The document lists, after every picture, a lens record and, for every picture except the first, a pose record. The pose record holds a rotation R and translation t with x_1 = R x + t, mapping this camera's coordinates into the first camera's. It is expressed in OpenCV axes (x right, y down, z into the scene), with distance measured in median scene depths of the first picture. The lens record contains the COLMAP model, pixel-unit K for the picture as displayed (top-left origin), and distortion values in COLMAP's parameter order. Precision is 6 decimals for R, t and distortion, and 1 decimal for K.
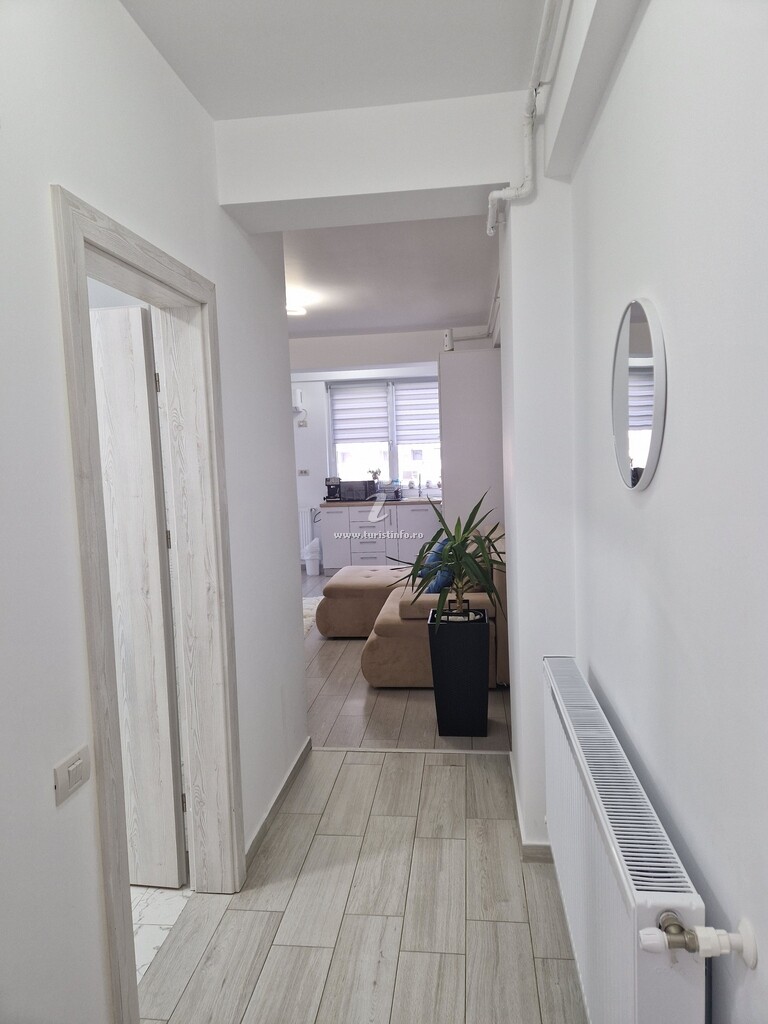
lens RADIAL K [[682.6, 0, 379.8], [0, 682.6, 517.5], [0, 0, 1]] dist [0.094651, -0.076772]
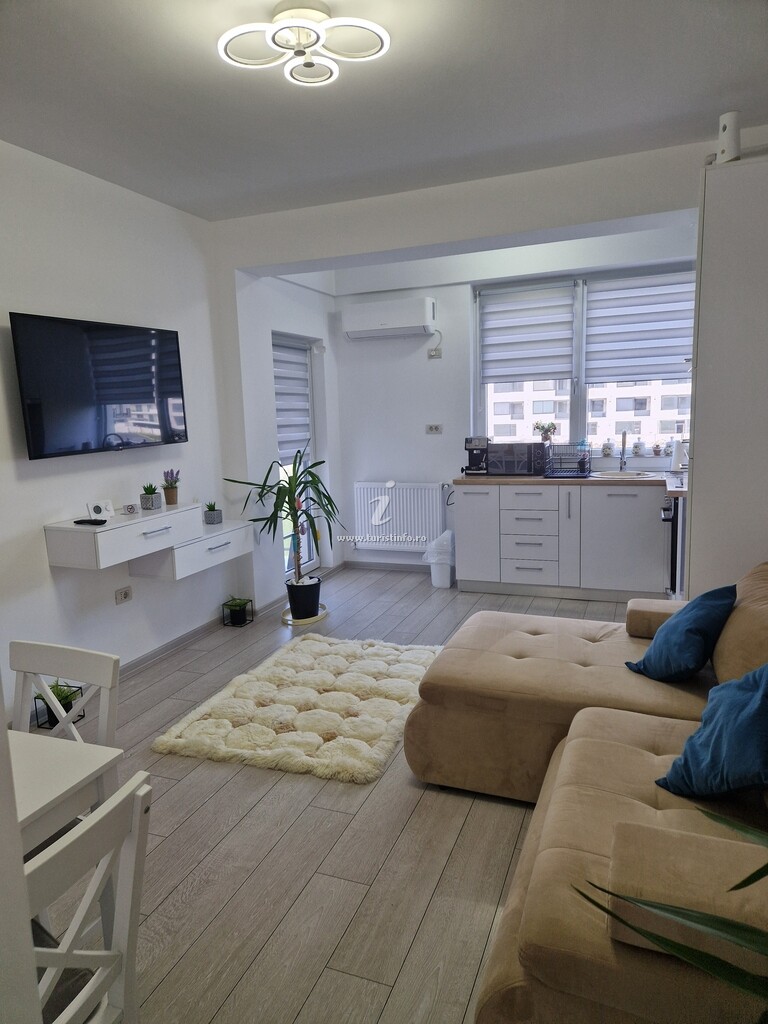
lens RADIAL K [[683.5, 0, 374.0], [0, 683.5, 514.2], [0, 0, 1]] dist [0.094546, -0.073554]
pose [[0.968301, 0.041614, -0.246296, -0.001406], [-0.026098, 0.997483, 0.065931, -0.026327], [0.248420, -0.057413, 0.966949, 0.351558]]
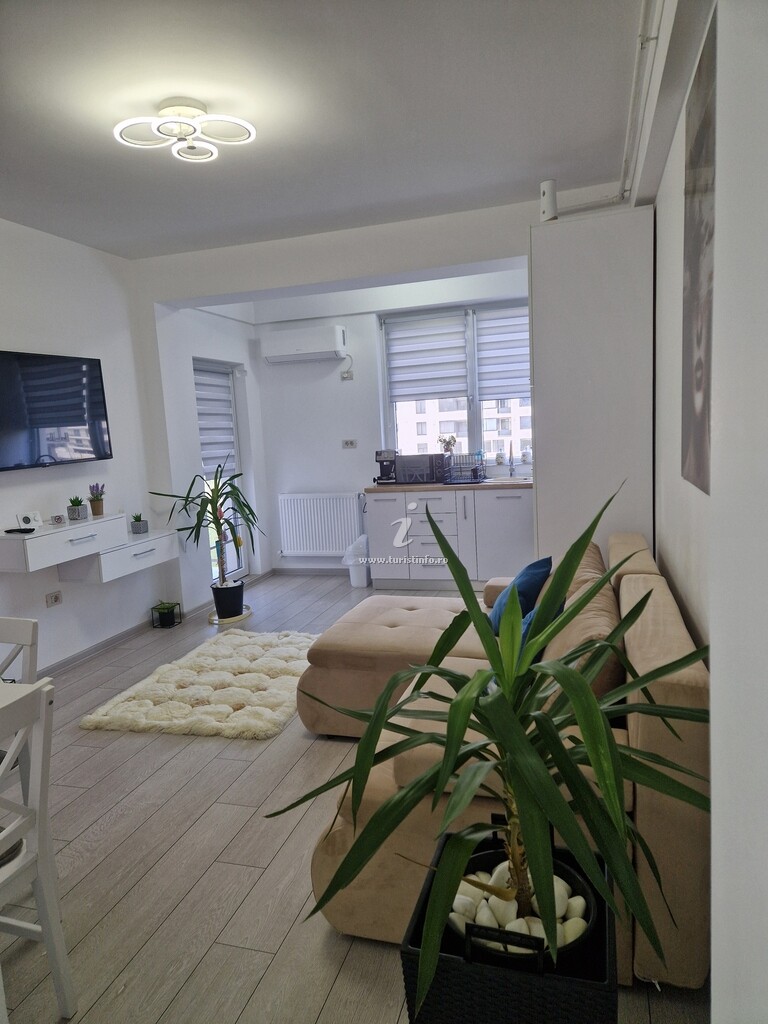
lens RADIAL K [[682.6, 0, 379.8], [0, 682.6, 517.5], [0, 0, 1]] dist [0.094651, -0.076772]
pose [[0.985015, 0.004583, -0.172409, 0.046642], [0.002479, 0.999167, 0.040726, -0.017440], [0.172452, -0.040543, 0.984183, 0.297522]]
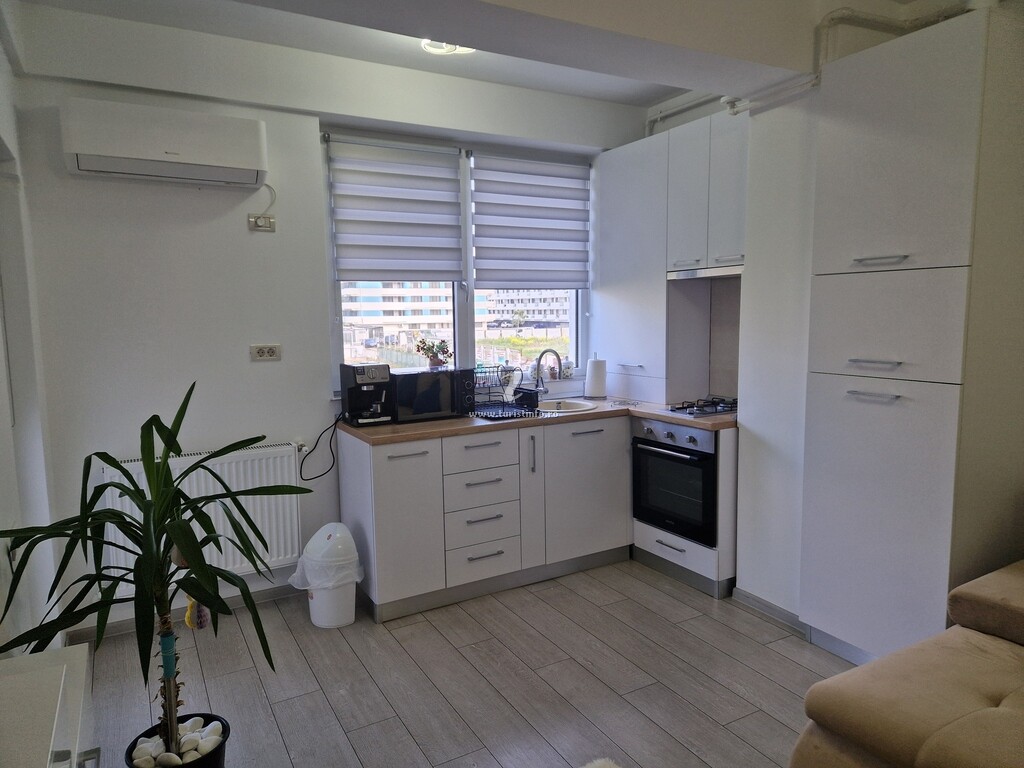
lens RADIAL K [[682.6, 0, 501.5], [0, 682.6, 390.3], [0, 0, 1]] dist [0.094651, -0.076772]
pose [[0.805320, -0.046505, 0.591013, -0.239282], [0.046043, 0.998814, 0.015855, -0.045923], [-0.591049, 0.014443, 0.806506, 0.628416]]
